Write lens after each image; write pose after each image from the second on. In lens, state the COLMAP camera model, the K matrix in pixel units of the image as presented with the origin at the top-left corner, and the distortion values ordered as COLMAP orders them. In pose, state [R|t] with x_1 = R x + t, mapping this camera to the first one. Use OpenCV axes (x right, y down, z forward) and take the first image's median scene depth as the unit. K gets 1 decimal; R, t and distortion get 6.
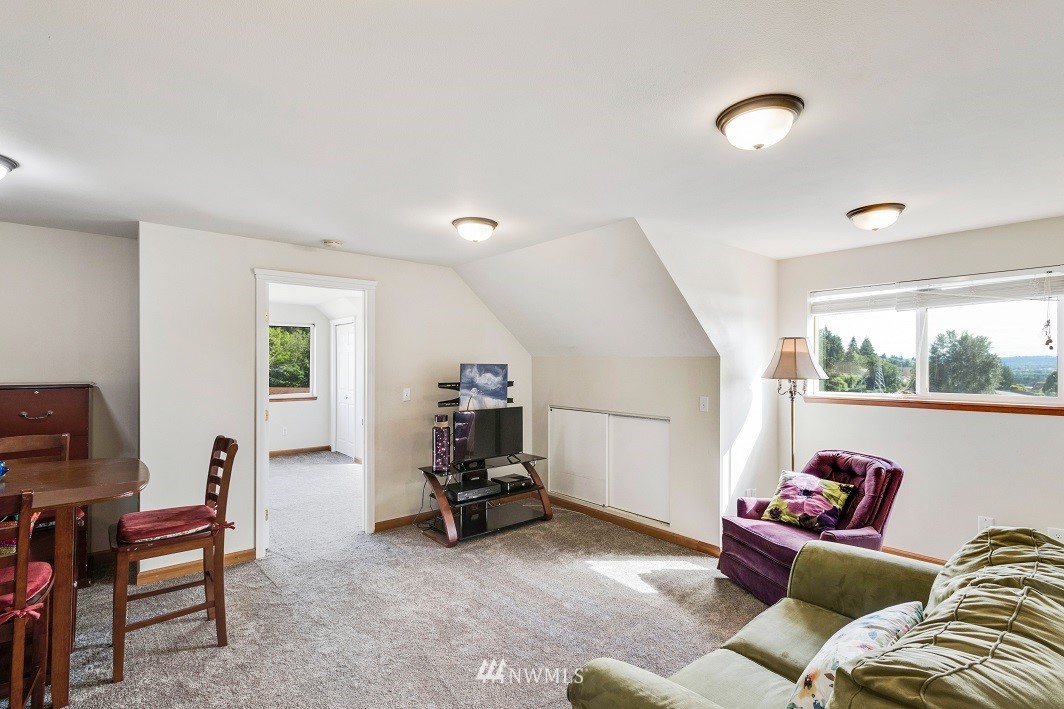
lens RADIAL K [[485.4, 0, 533.3], [0, 485.4, 362.8], [0, 0, 1]] dist [0.000852, 0.000322]
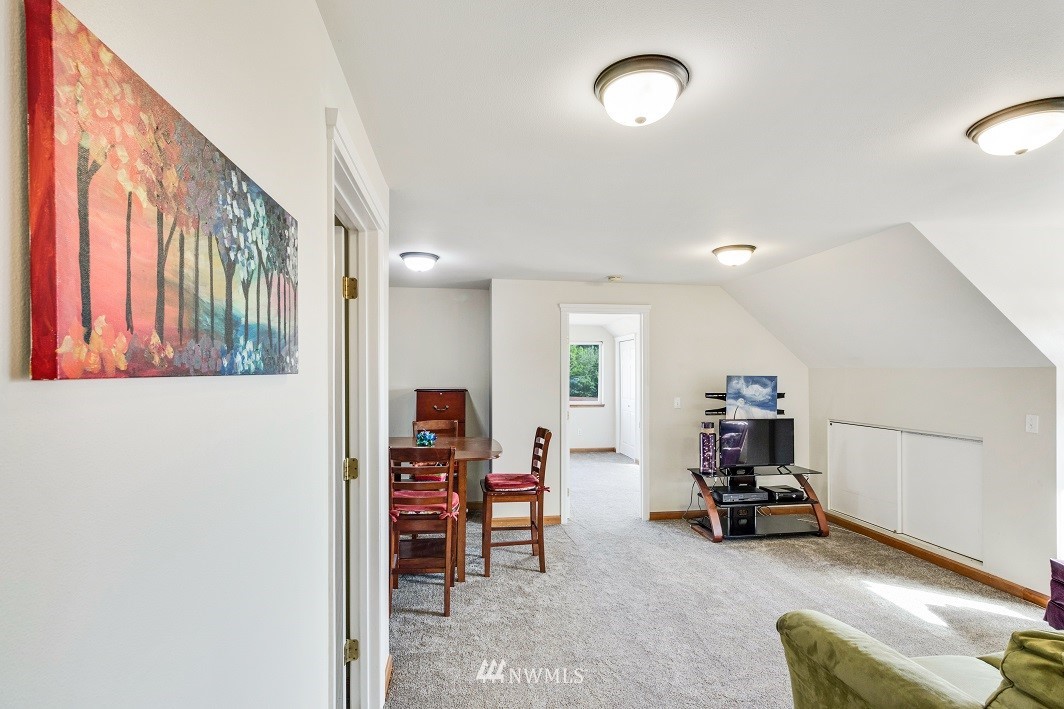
lens RADIAL K [[498.0, 0, 530.4], [0, 498.0, 372.4], [0, 0, 1]] dist [0.001674, 0.000178]
pose [[0.842502, -0.004176, -0.538676, 0.088929], [0.001641, 0.999985, -0.005187, -0.000268], [0.538690, 0.003486, 0.842497, -0.186479]]
